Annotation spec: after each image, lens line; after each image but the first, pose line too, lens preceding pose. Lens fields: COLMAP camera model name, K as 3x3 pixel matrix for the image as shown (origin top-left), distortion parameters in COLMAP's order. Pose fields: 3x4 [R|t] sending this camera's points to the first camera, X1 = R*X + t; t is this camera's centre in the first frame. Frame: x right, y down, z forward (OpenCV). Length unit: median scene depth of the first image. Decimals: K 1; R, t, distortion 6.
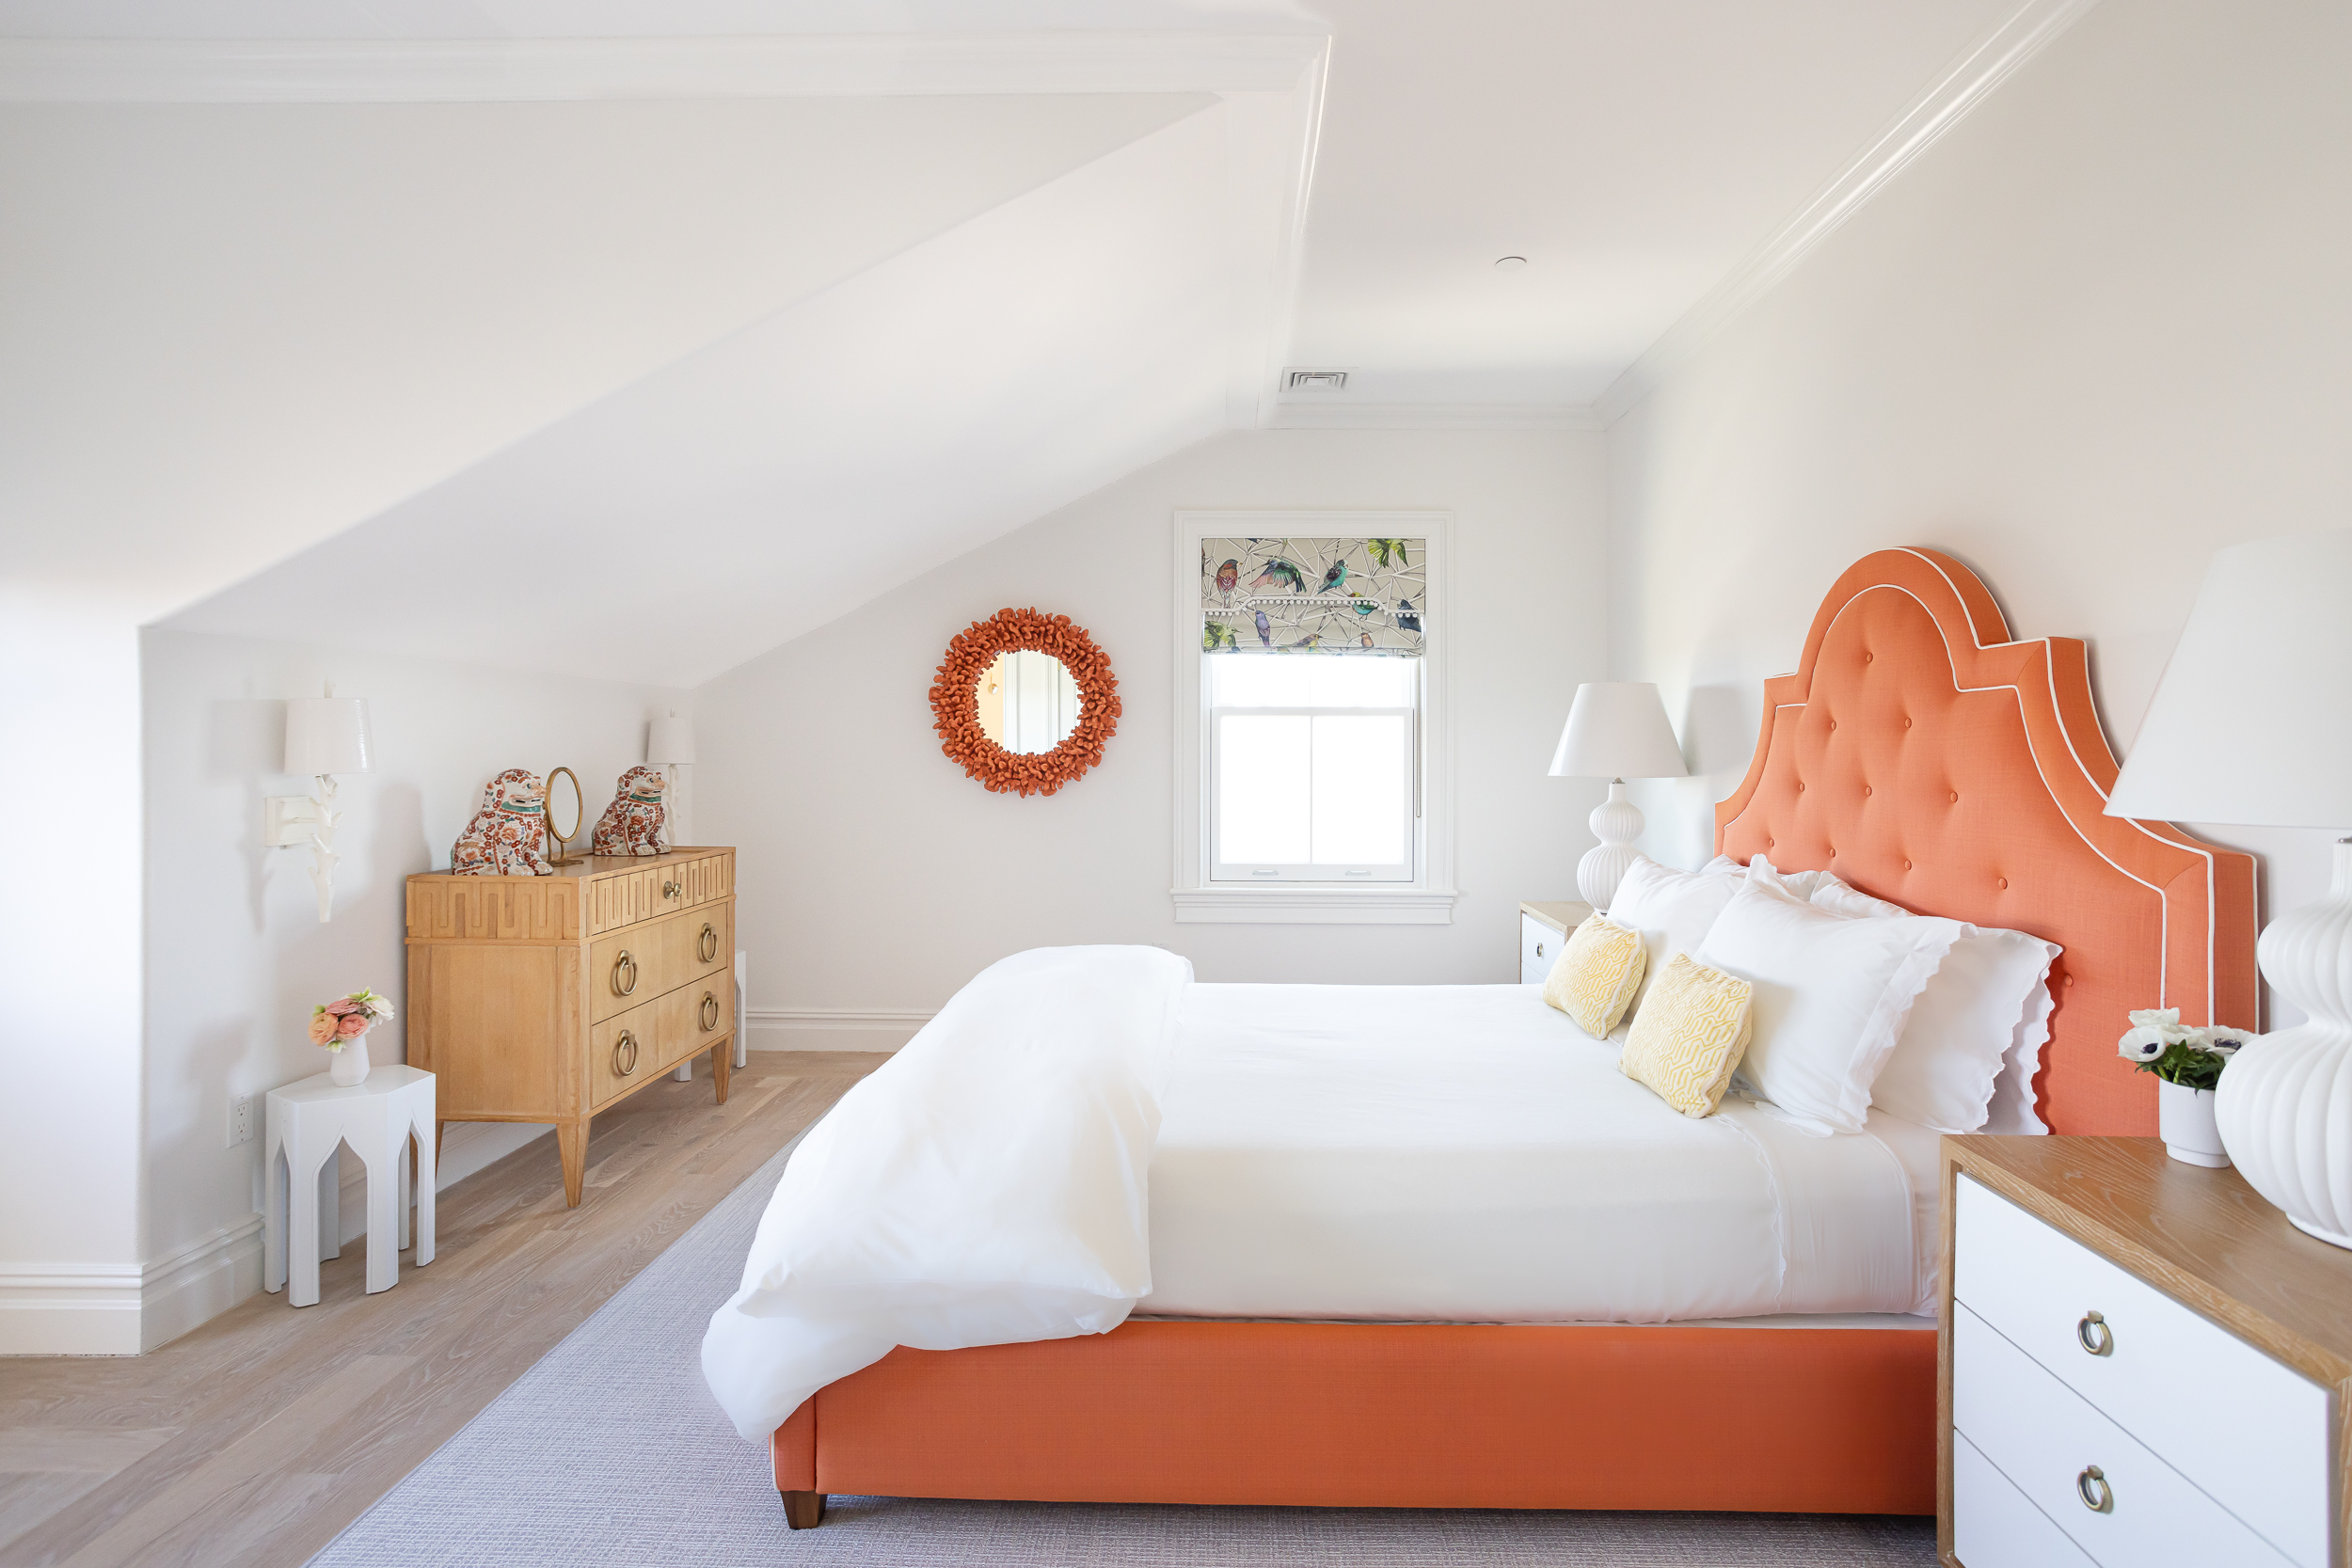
lens RADIAL K [[1145.7, 0, 1191.7], [0, 1145.7, 756.0], [0, 0, 1]] dist [-0.044973, 0.033676]
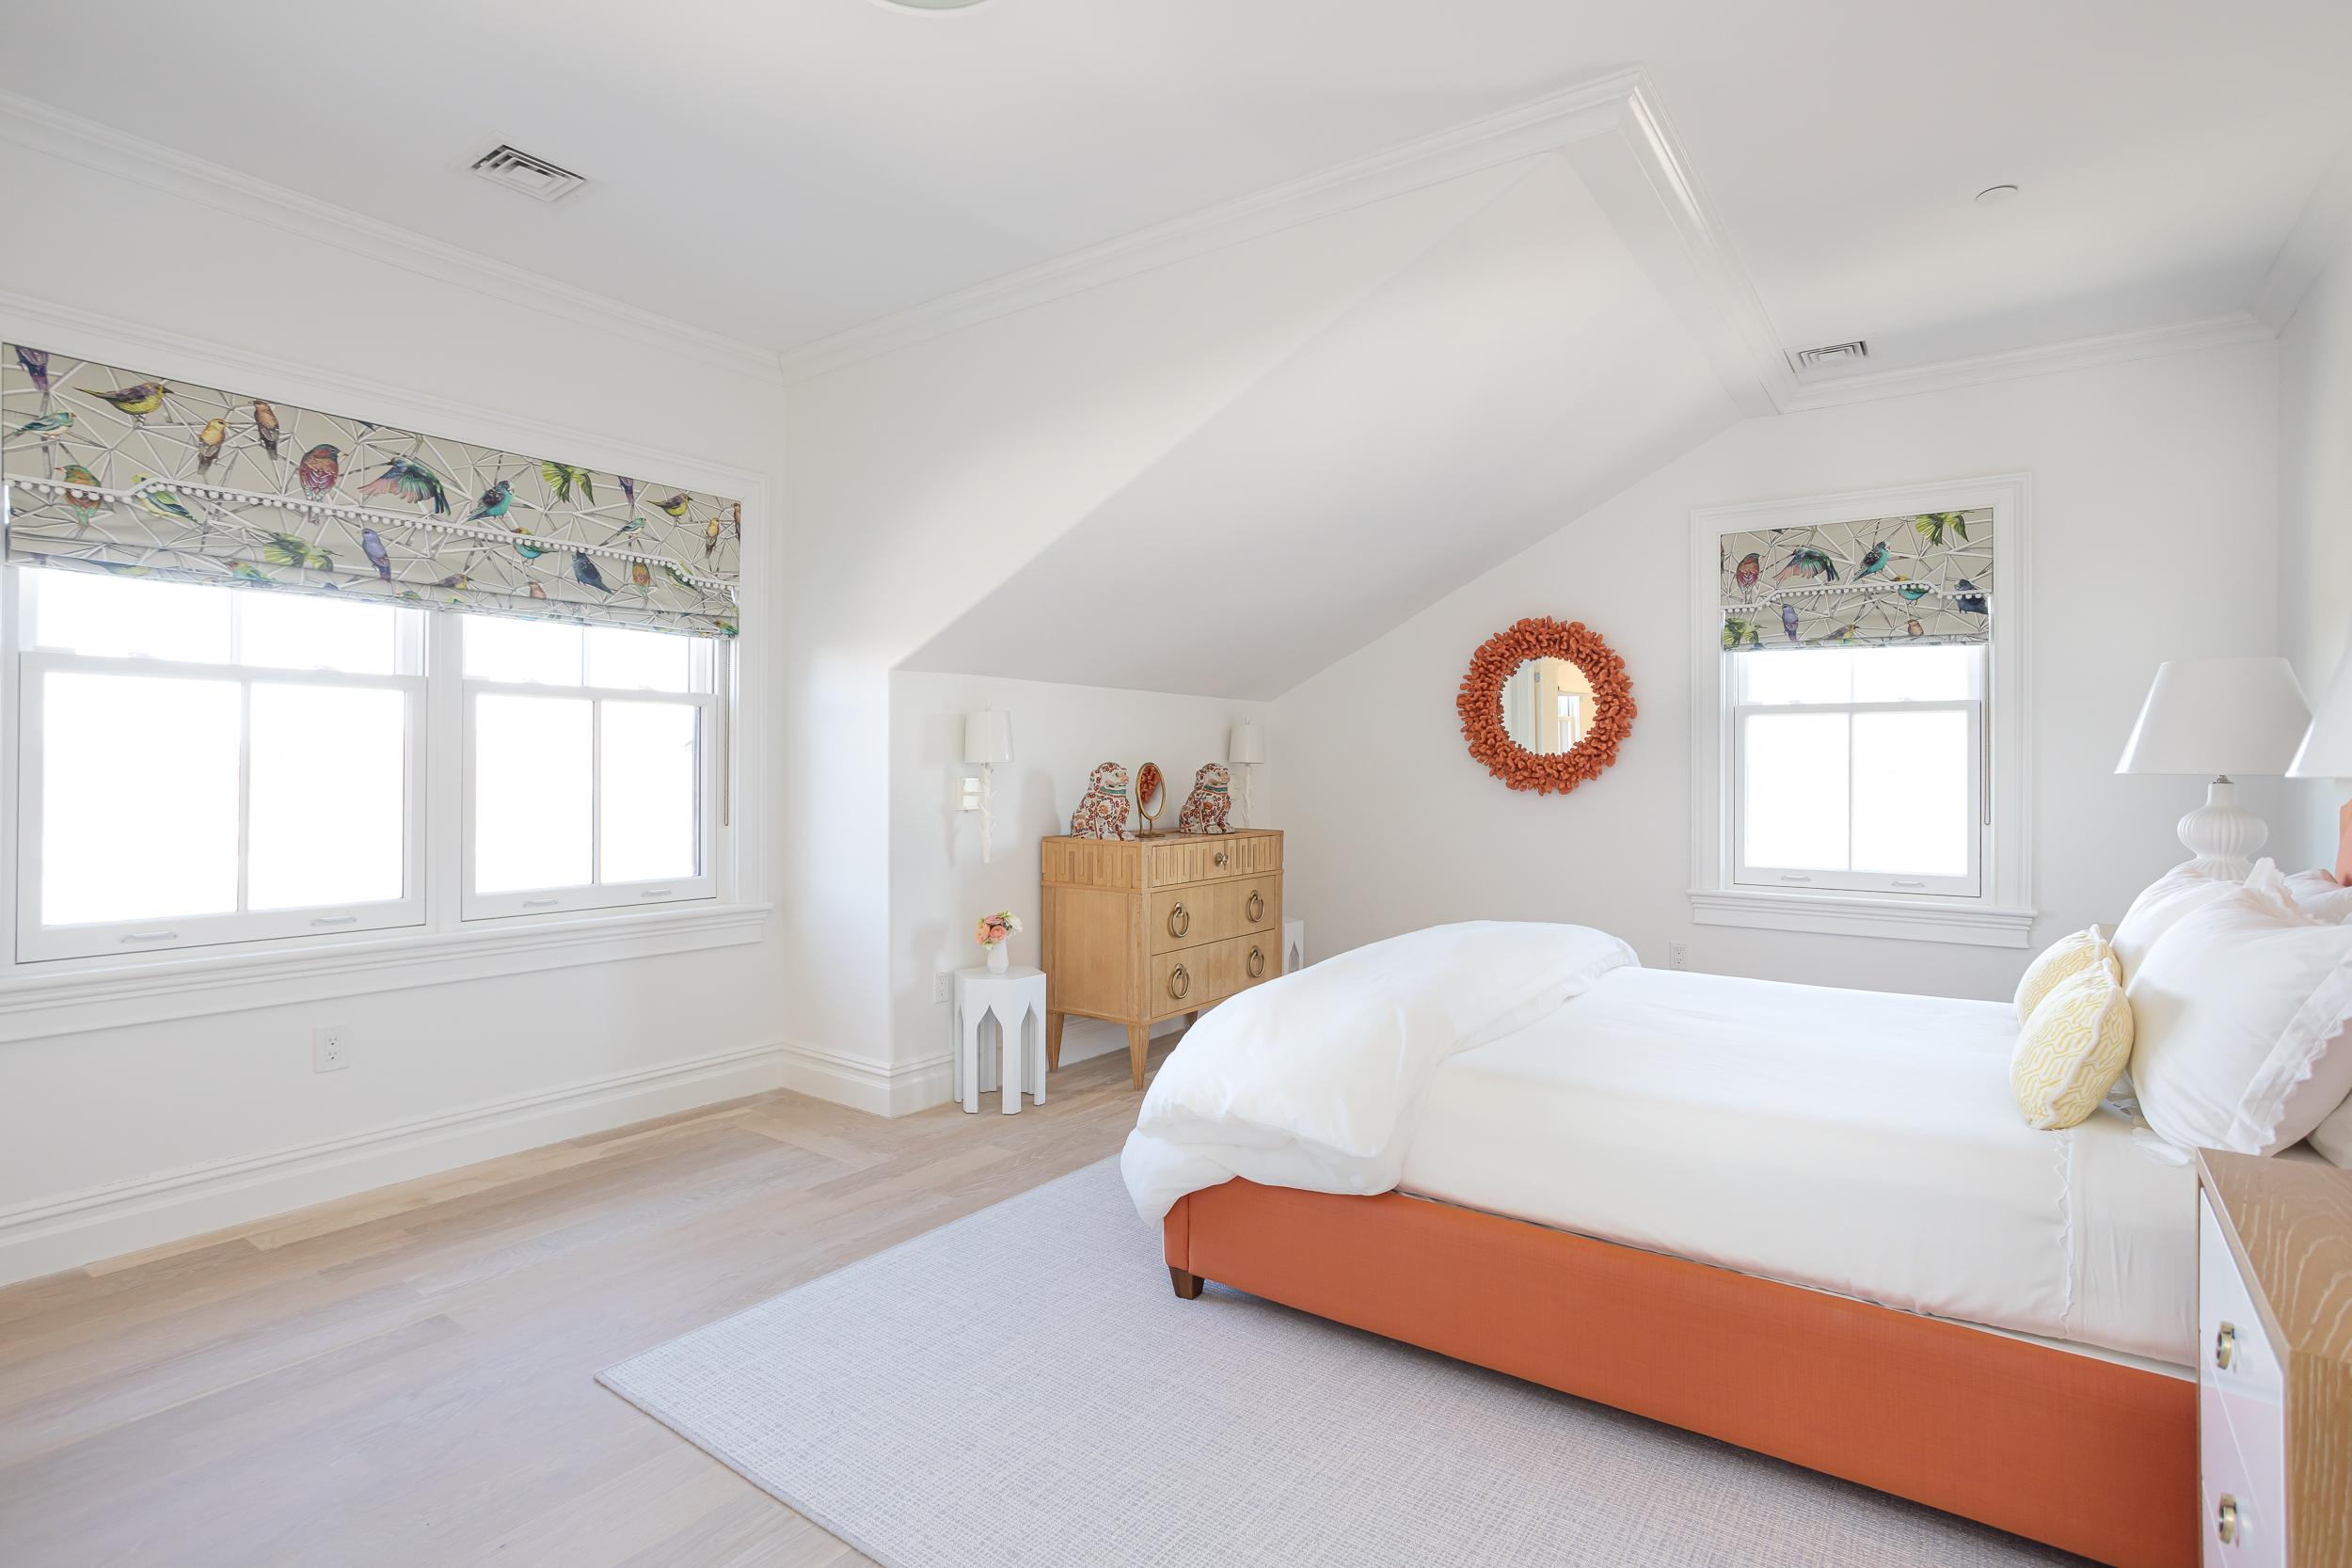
lens RADIAL K [[1145.7, 0, 1191.7], [0, 1145.7, 756.0], [0, 0, 1]] dist [-0.044973, 0.033676]
pose [[0.834453, -0.003497, -0.551068, 0.203763], [-0.003895, 0.999917, -0.012244, 0.016937], [0.551066, 0.012363, 0.834370, -0.077948]]
